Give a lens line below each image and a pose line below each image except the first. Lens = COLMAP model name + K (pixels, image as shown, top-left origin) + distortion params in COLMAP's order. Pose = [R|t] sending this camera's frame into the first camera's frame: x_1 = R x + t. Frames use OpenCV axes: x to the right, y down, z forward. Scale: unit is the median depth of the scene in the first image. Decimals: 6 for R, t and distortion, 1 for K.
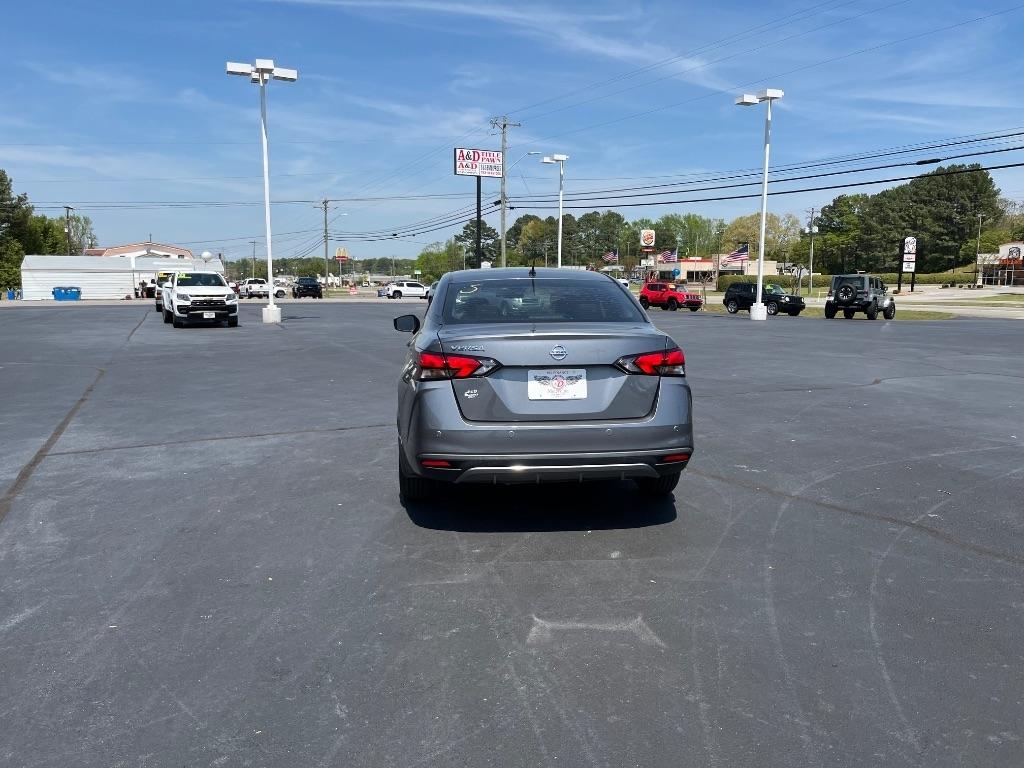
lens RADIAL K [[793.9, 0, 515.7], [0, 793.9, 384.0], [0, 0, 1]] dist [0.063566, -0.091794]
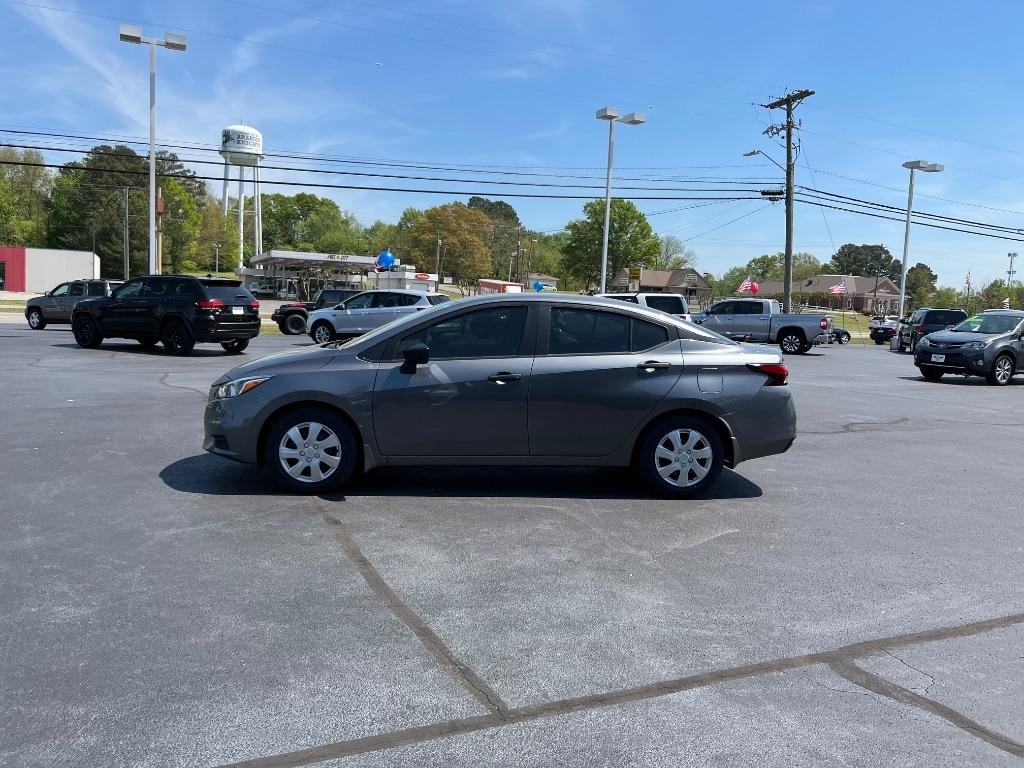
lens RADIAL K [[793.9, 0, 502.5], [0, 793.9, 392.2], [0, 0, 1]] dist [0.063566, -0.091794]
pose [[-0.020592, -0.113268, 0.993351, -0.119476], [0.092735, 0.989062, 0.114701, -0.015557], [-0.995478, 0.094480, -0.009863, 0.119343]]
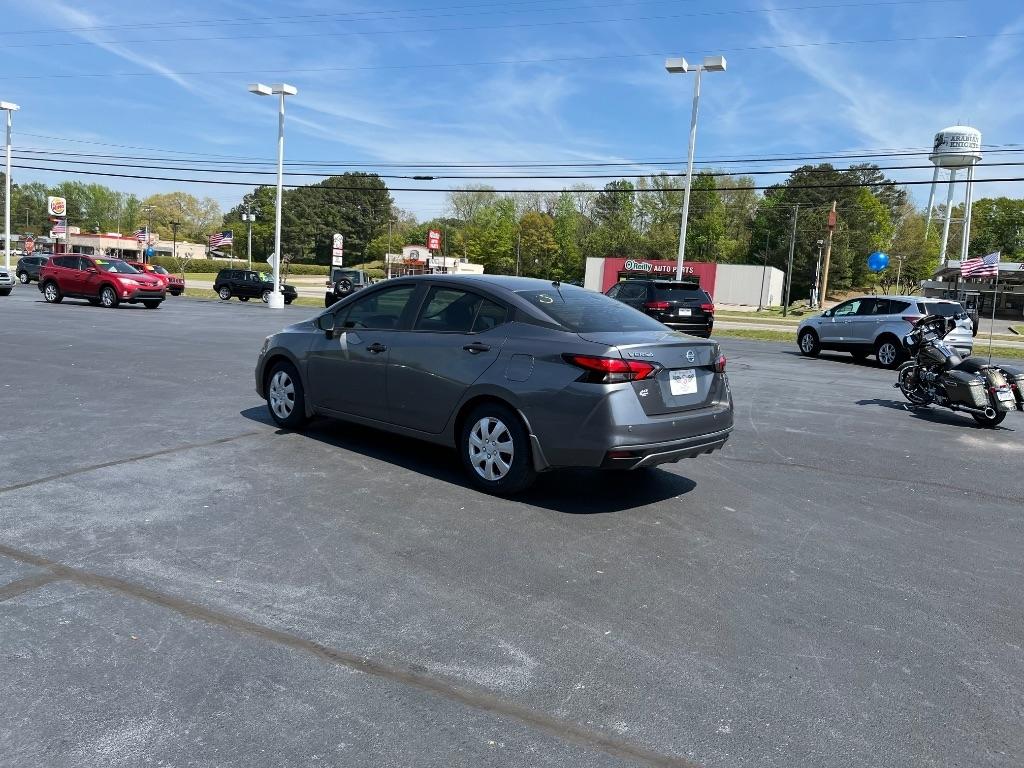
lens RADIAL K [[793.9, 0, 502.7], [0, 793.9, 385.9], [0, 0, 1]] dist [0.063566, -0.091794]
pose [[0.750901, -0.042053, 0.659075, -0.078058], [0.027126, 0.999092, 0.032843, -0.003341], [-0.659858, -0.006784, 0.751360, 0.019392]]
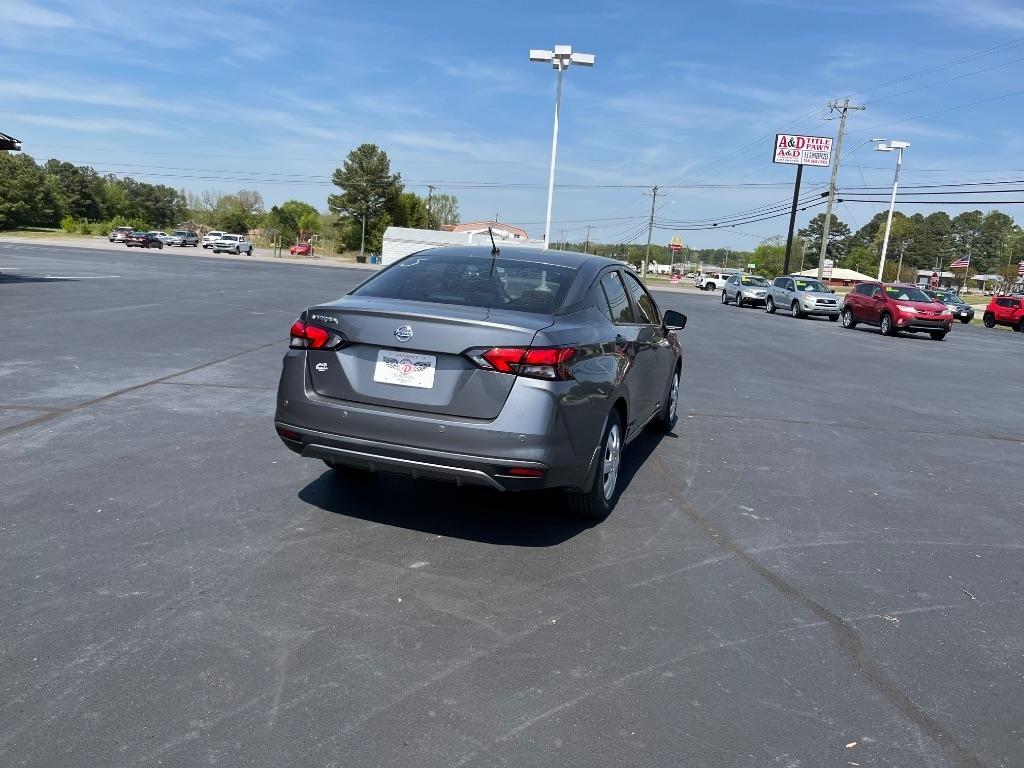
lens RADIAL K [[793.9, 0, 504.5], [0, 793.9, 384.0], [0, 0, 1]] dist [0.063566, -0.091794]
pose [[0.903045, 0.135142, -0.407733, 0.041991], [-0.129727, 0.990700, 0.041044, -0.002774], [0.409488, 0.015829, 0.912178, 0.016772]]
